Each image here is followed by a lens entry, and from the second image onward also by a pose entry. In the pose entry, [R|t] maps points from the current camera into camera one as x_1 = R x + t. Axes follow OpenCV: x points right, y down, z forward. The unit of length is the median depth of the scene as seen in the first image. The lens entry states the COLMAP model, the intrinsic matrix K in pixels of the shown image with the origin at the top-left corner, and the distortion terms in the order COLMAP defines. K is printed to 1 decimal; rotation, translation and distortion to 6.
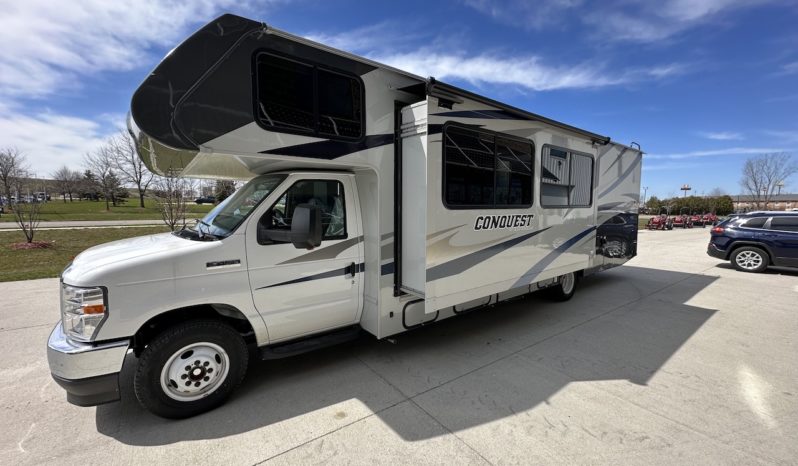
lens RADIAL K [[317.7, 0, 399.0], [0, 317.7, 233.0], [0, 0, 1]] dist [-0.001880, -0.000368]
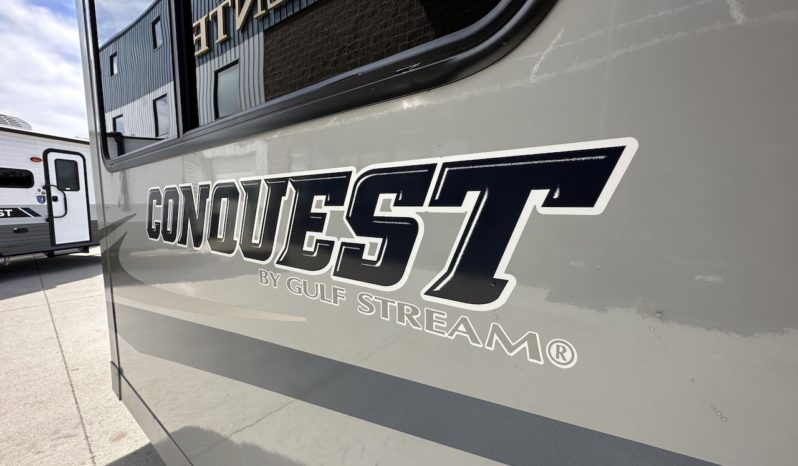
lens RADIAL K [[317.7, 0, 399.0], [0, 317.7, 233.0], [0, 0, 1]] dist [-0.001880, -0.000368]
pose [[0.251786, 0.101912, -0.962402, 0.496669], [-0.074425, 0.993534, 0.085737, -0.047466], [0.964917, 0.050040, 0.257742, 0.993745]]
